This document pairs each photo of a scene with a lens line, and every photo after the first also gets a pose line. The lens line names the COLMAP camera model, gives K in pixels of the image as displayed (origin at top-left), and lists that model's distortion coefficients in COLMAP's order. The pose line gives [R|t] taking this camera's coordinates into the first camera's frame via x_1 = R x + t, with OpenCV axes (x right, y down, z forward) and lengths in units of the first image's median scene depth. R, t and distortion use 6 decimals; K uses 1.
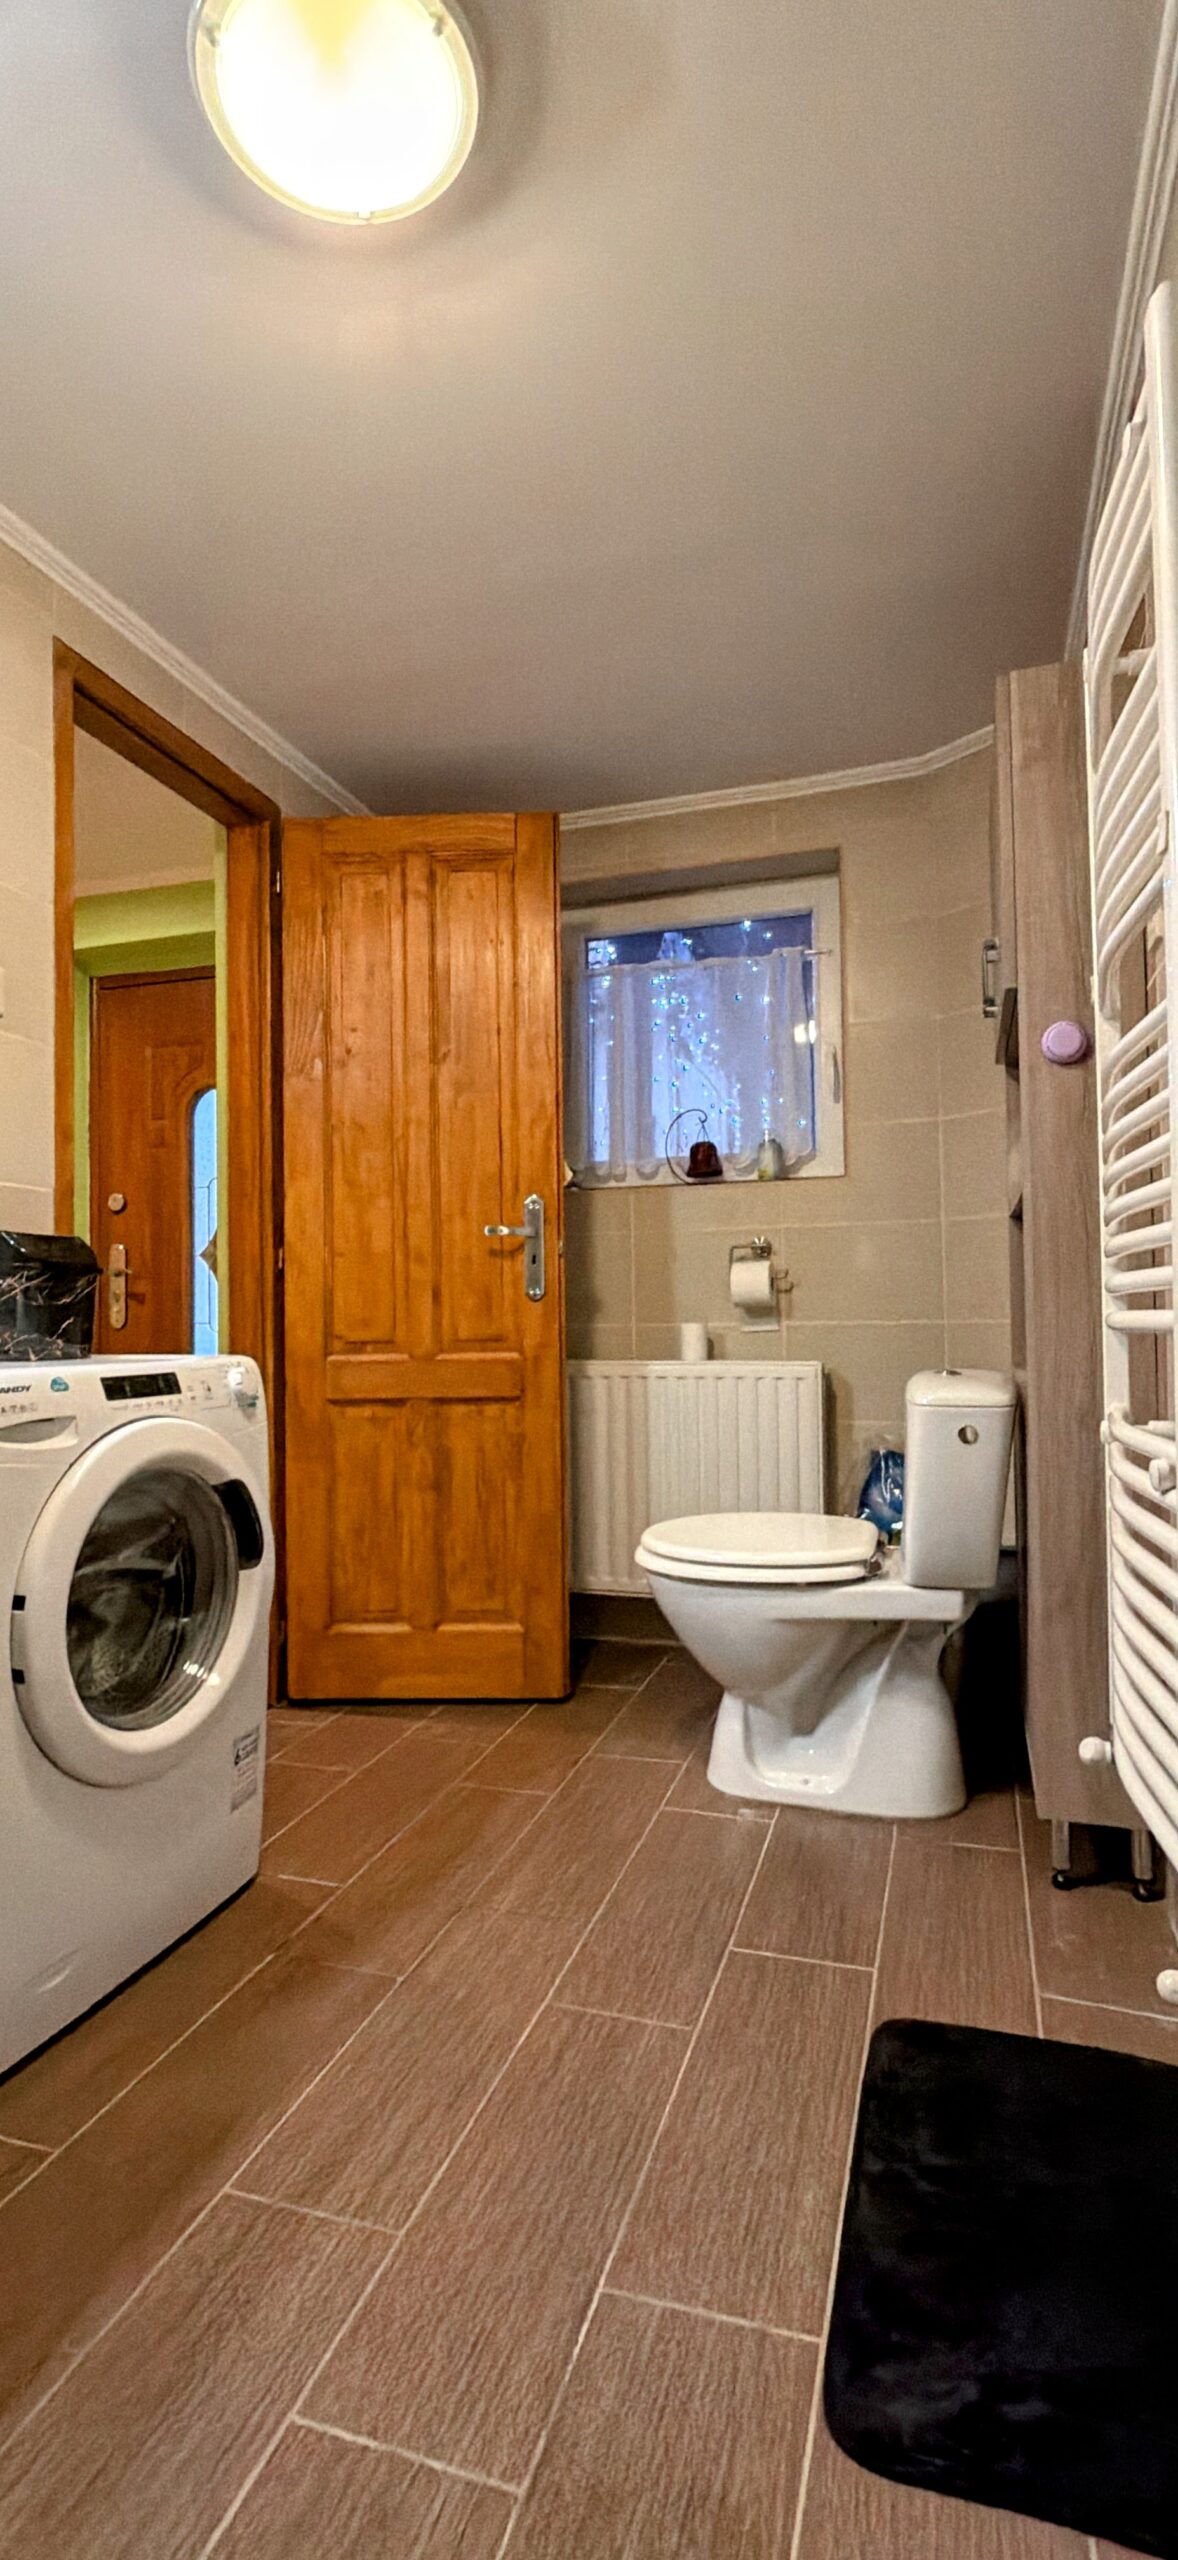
lens RADIAL K [[1162.2, 0, 572.0], [0, 1162.2, 1272.1], [0, 0, 1]] dist [0.000923, -0.000412]
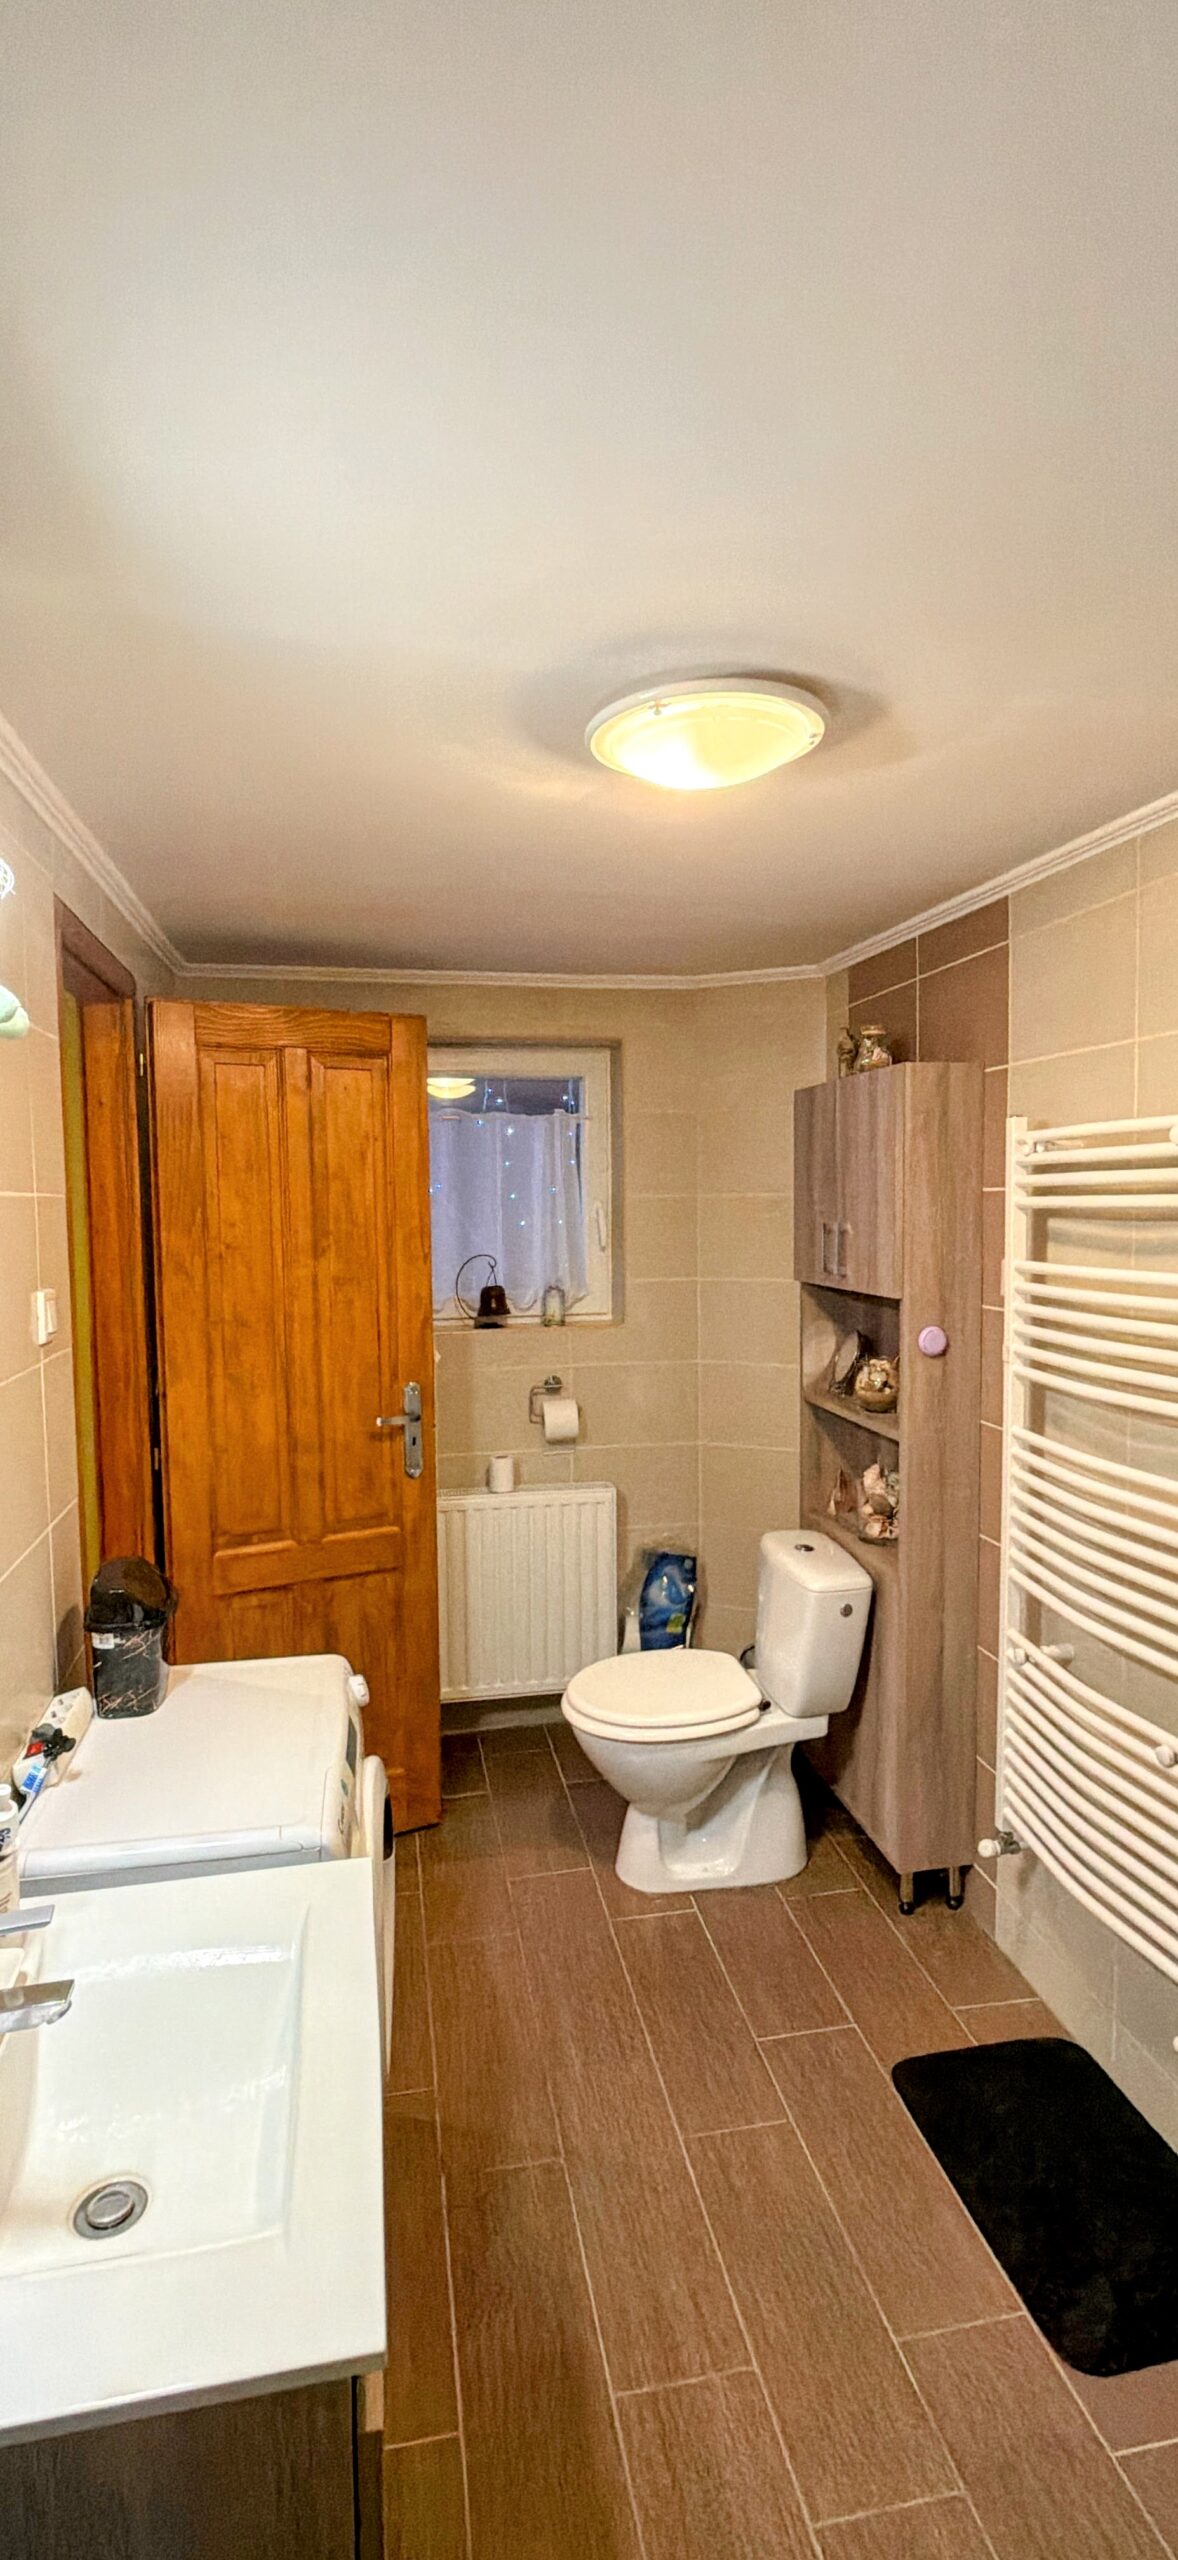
lens RADIAL K [[1162.2, 0, 578.3], [0, 1162.2, 1278.0], [0, 0, 1]] dist [0.000923, -0.000412]
pose [[0.877962, -0.031532, 0.477691, -0.407629], [-0.014041, 0.995703, 0.091532, -0.261613], [-0.478524, -0.087069, 0.873747, -0.009429]]
